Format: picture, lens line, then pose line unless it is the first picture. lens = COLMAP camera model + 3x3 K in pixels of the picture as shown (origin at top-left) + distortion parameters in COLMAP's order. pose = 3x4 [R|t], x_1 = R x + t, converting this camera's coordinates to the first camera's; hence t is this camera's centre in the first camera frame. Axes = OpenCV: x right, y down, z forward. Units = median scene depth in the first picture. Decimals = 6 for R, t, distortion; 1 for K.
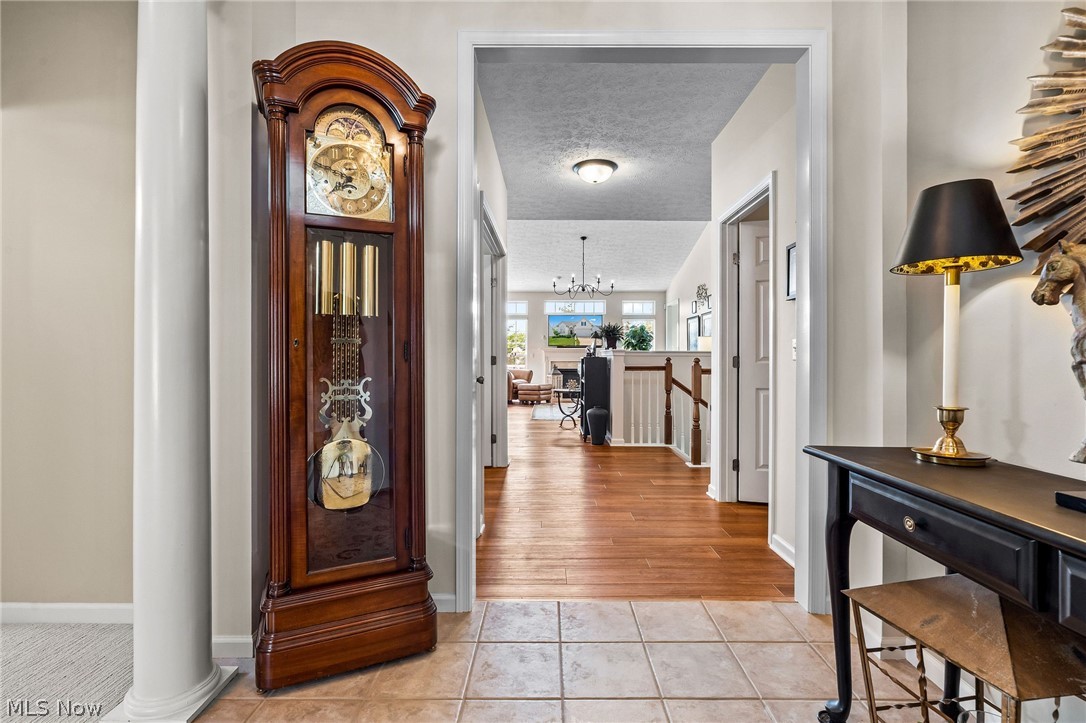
lens RADIAL K [[499.0, 0, 544.3], [0, 499.0, 360.5], [0, 0, 1]] dist [-0.005729, 0.000268]
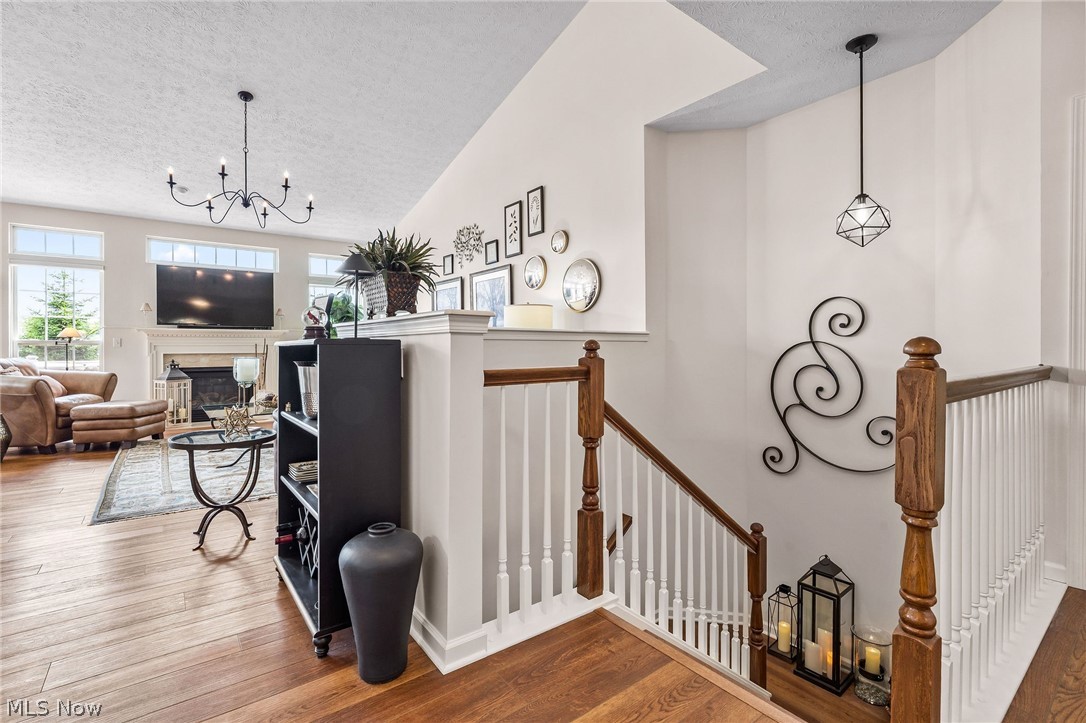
lens RADIAL K [[499.0, 0, 531.2], [0, 499.0, 356.8], [0, 0, 1]] dist [-0.005729, 0.000268]
pose [[0.796796, -0.009709, 0.604171, 0.006803], [0.003575, 0.999929, 0.011354, 0.000026], [-0.604238, -0.006887, 0.796774, 0.459761]]
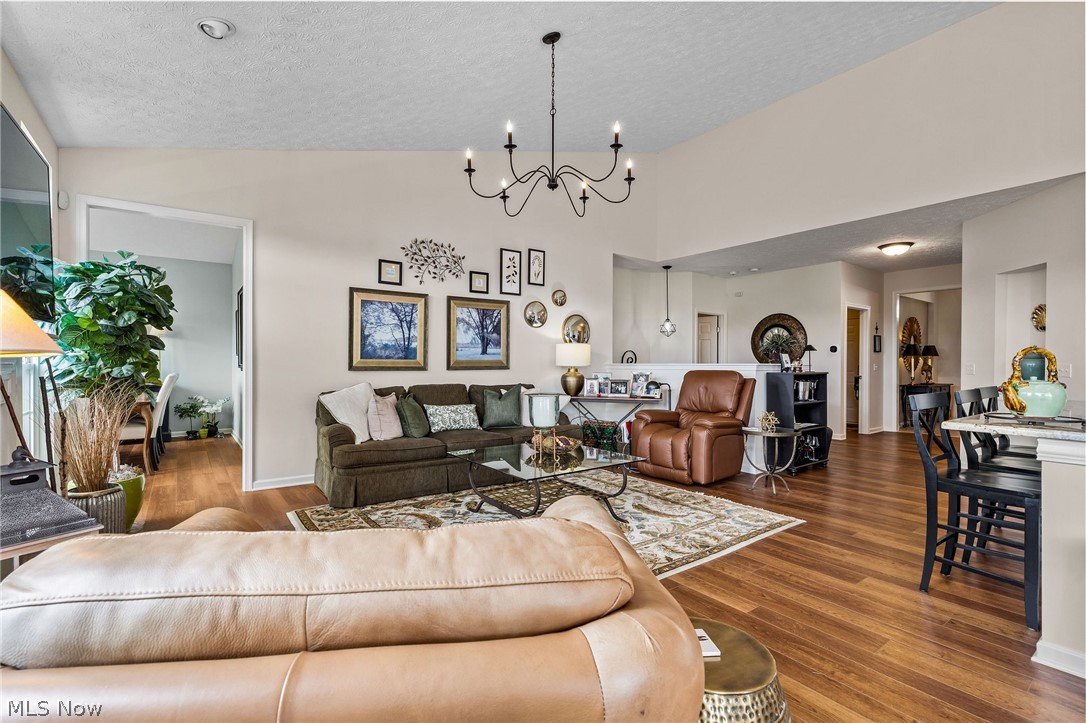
lens RADIAL K [[499.0, 0, 541.6], [0, 499.0, 364.5], [0, 0, 1]] dist [-0.005729, 0.000268]
pose [[-0.595891, -0.002023, 0.803063, -0.055732], [0.000474, 0.999996, 0.002871, -0.004822], [-0.803065, 0.002092, -0.595887, 0.686683]]
